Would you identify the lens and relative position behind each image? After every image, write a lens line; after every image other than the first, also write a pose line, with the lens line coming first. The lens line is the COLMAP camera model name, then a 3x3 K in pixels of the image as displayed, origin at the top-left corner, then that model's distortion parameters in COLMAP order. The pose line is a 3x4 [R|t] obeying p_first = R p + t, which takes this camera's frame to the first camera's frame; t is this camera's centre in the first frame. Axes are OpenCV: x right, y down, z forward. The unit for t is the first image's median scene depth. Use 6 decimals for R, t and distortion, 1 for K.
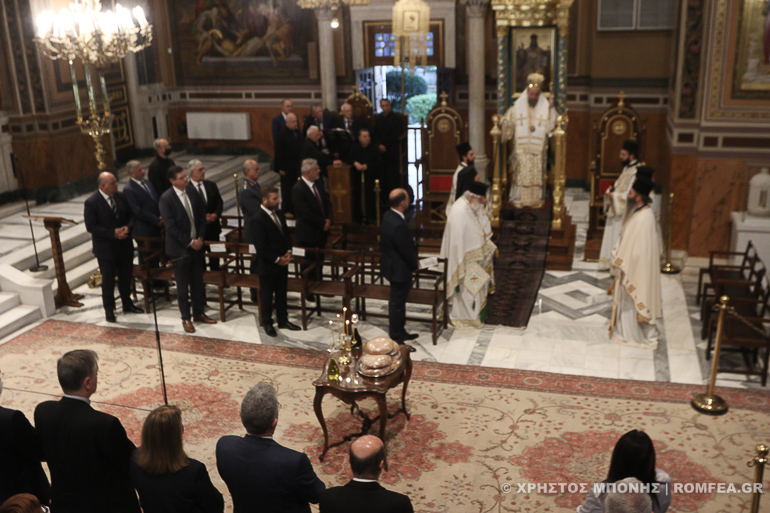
lens RADIAL K [[839.1, 0, 385.0], [0, 839.1, 256.5], [0, 0, 1]] dist [-0.019245, -0.010412]
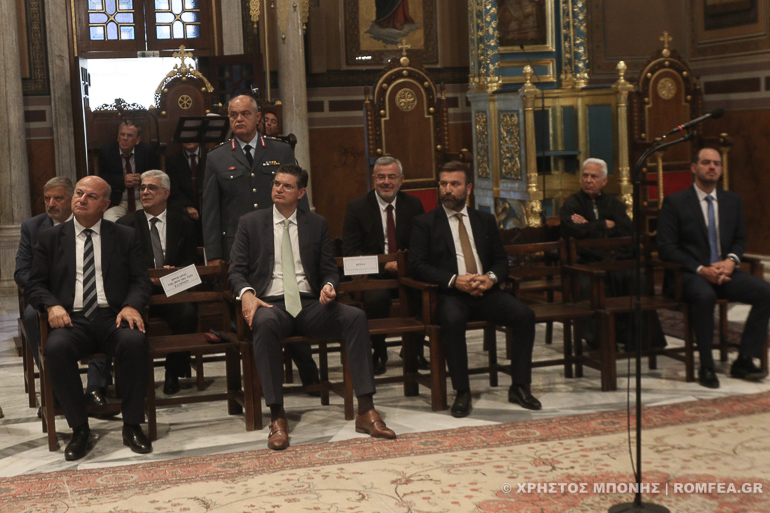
lens RADIAL K [[1420.9, 0, 385.0], [0, 1420.9, 256.5], [0, 0, 1]] dist [0.057890, 0.091785]
pose [[0.791884, -0.055053, 0.608186, -0.626933], [0.201746, 0.963594, -0.175459, 0.132512], [-0.576384, 0.261642, 0.774161, 0.343249]]
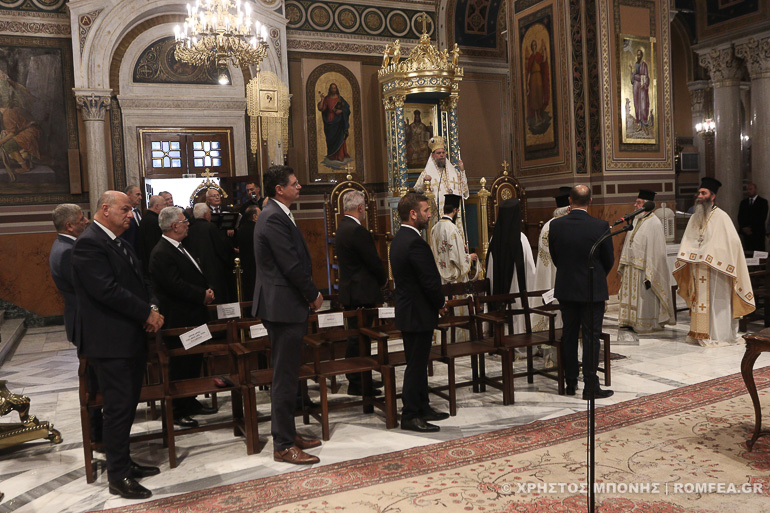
lens RADIAL K [[670.9, 0, 385.0], [0, 670.9, 256.5], [0, 0, 1]] dist [-0.039160, 0.013240]
pose [[0.729655, -0.044648, 0.682356, -0.464593], [0.233032, 0.954372, -0.186738, 0.050080], [-0.642883, 0.295265, 0.706767, 0.575294]]
